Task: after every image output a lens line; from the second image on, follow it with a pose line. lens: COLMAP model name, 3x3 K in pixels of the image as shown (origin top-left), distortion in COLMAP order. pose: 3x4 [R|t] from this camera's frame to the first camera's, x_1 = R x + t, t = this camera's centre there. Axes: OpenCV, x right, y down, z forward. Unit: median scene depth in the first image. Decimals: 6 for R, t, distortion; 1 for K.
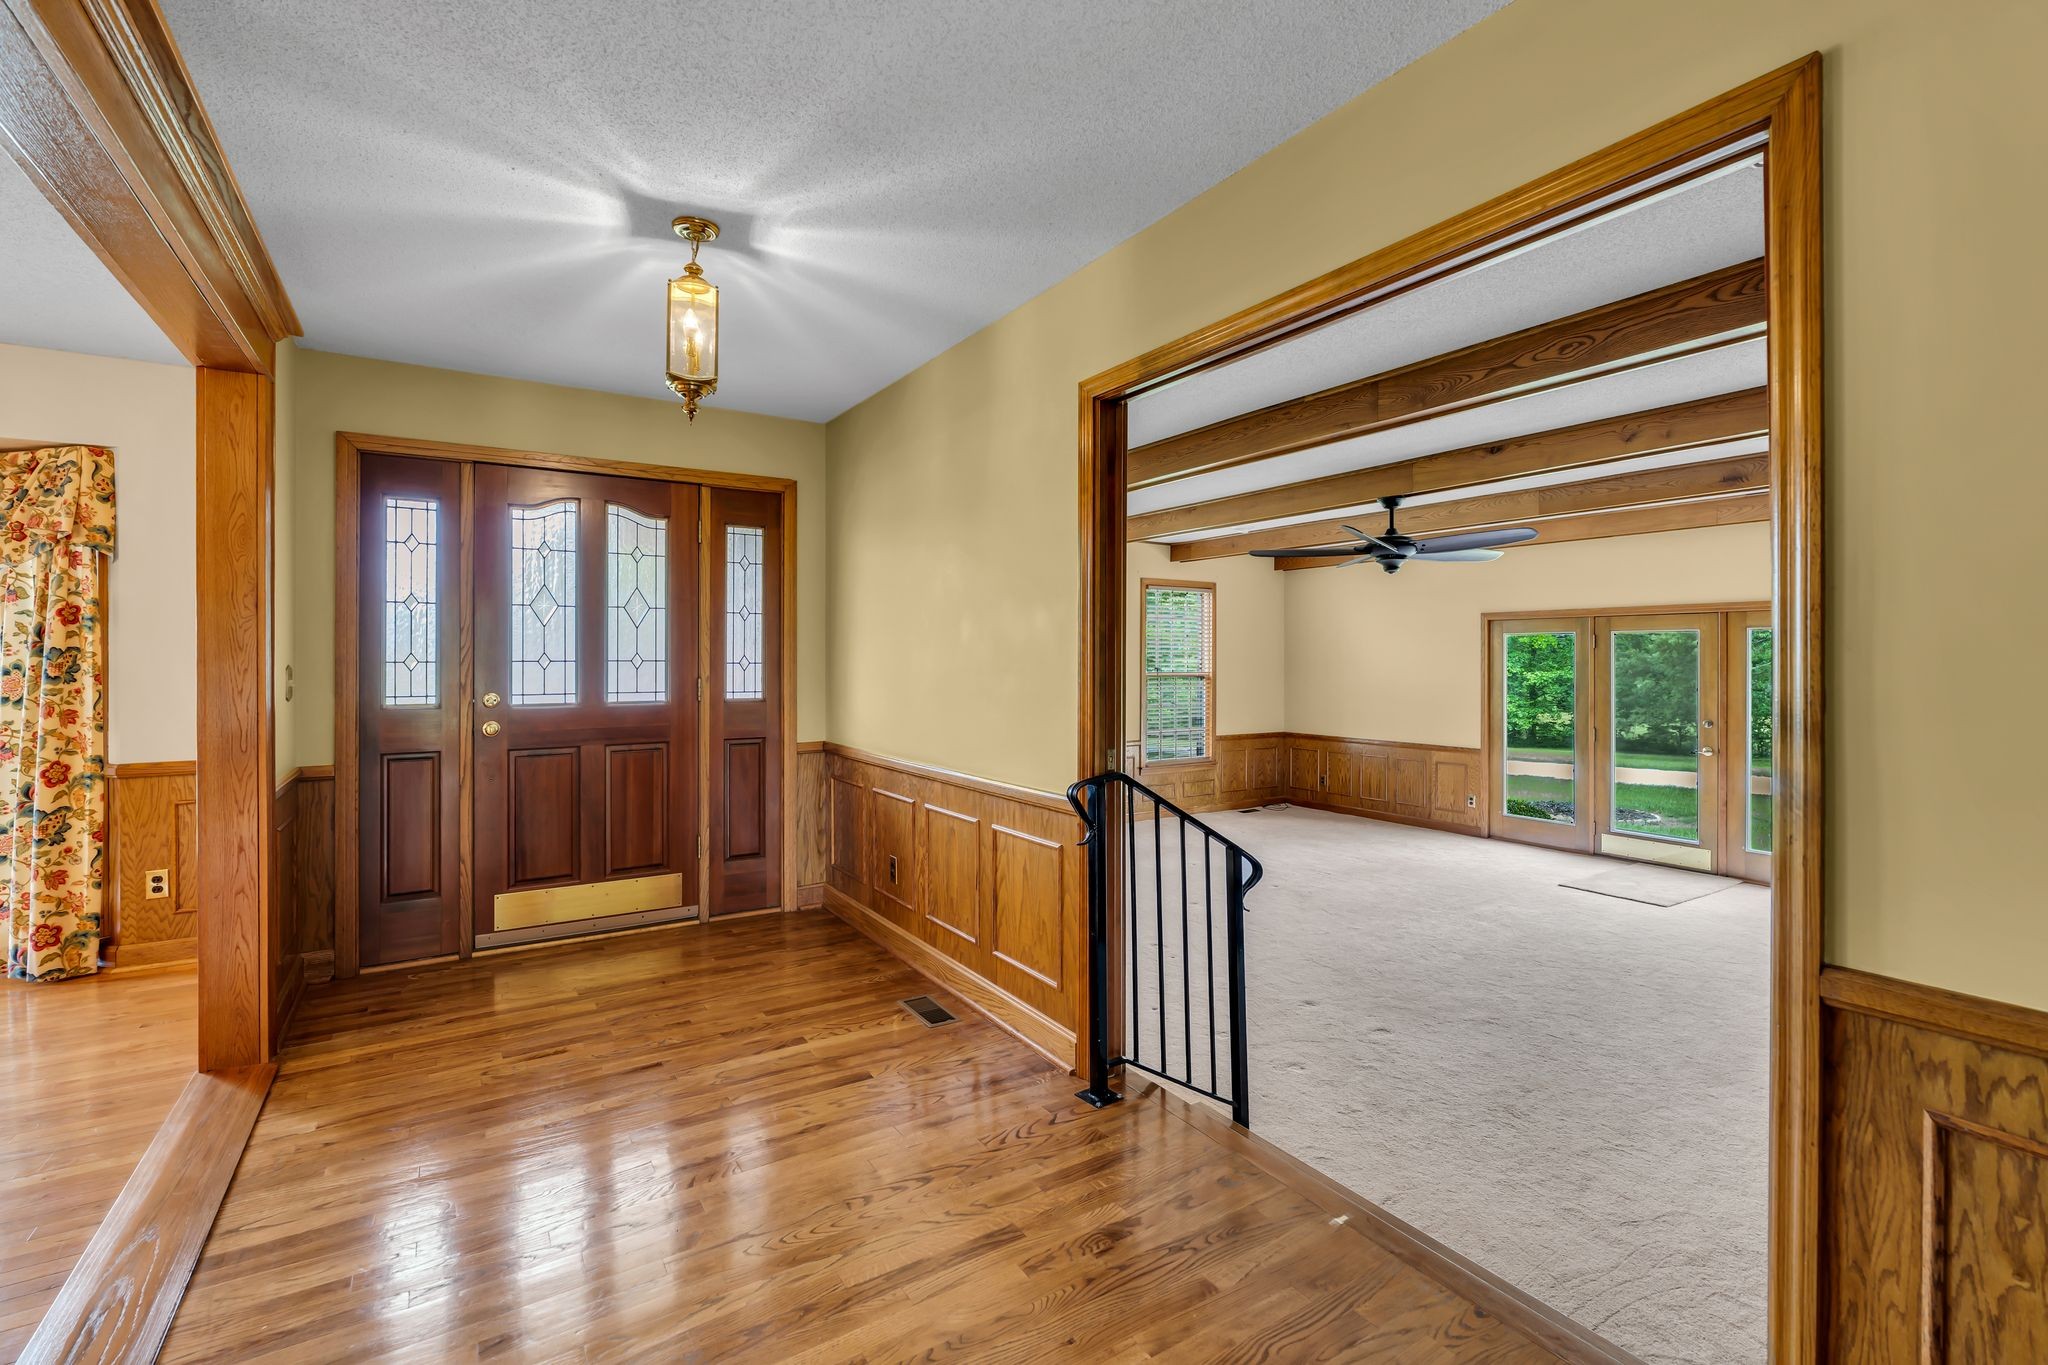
lens RADIAL K [[892.2, 0, 1014.3], [0, 892.2, 661.6], [0, 0, 1]] dist [-0.004237, -0.000439]
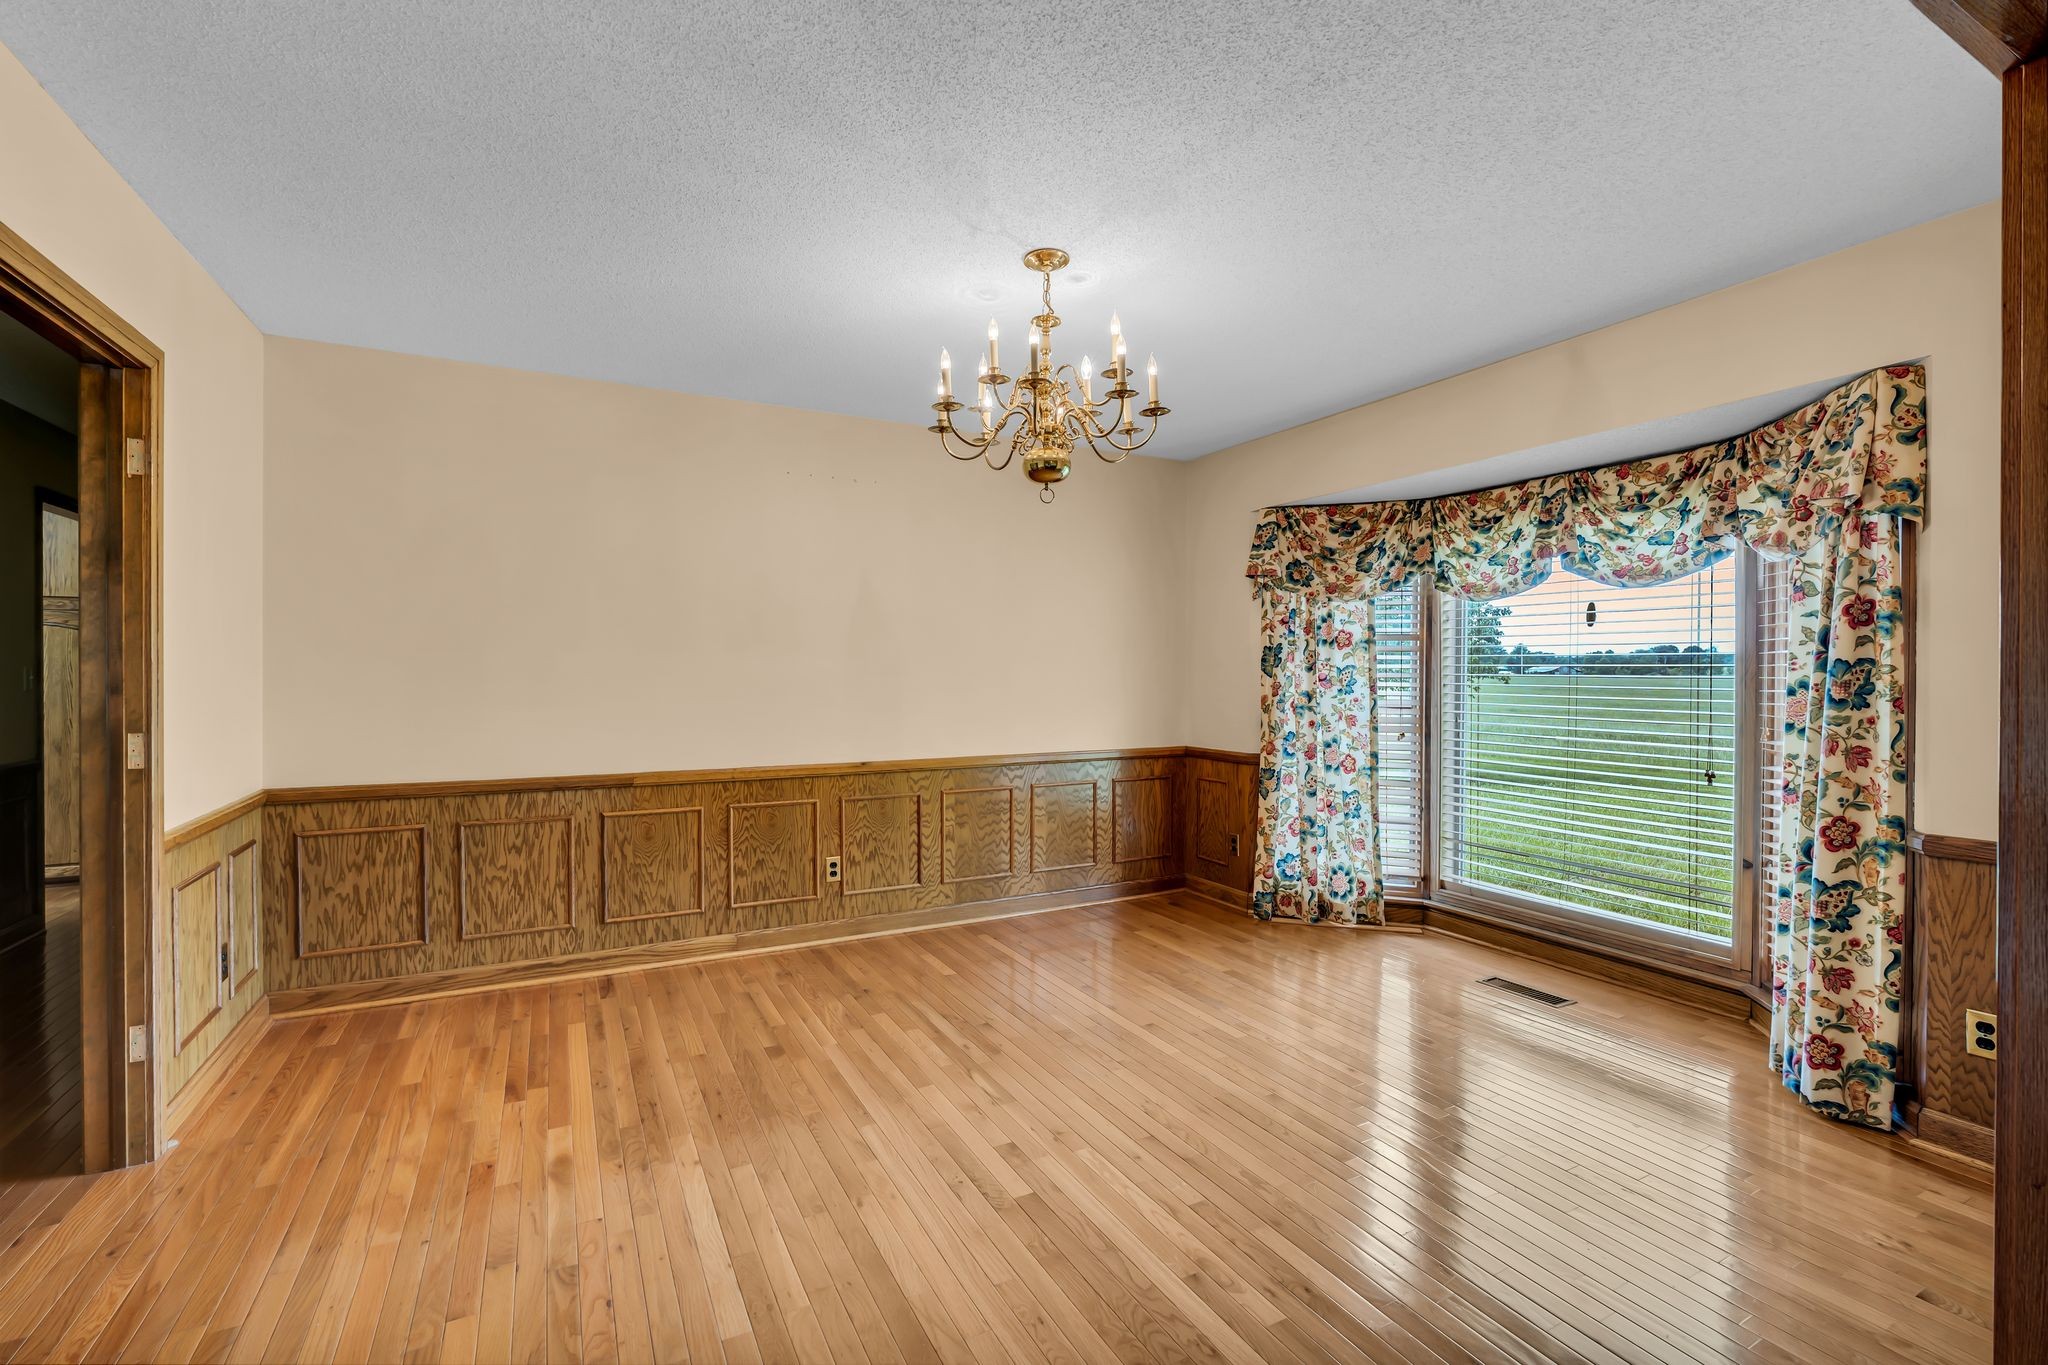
lens RADIAL K [[892.2, 0, 1017.2], [0, 892.2, 672.4], [0, 0, 1]] dist [-0.004237, -0.000439]
pose [[-0.076111, 0.005022, -0.997087, -0.302921], [-0.006031, 0.999967, 0.005497, -0.005136], [0.997081, 0.006432, -0.076078, 0.380029]]
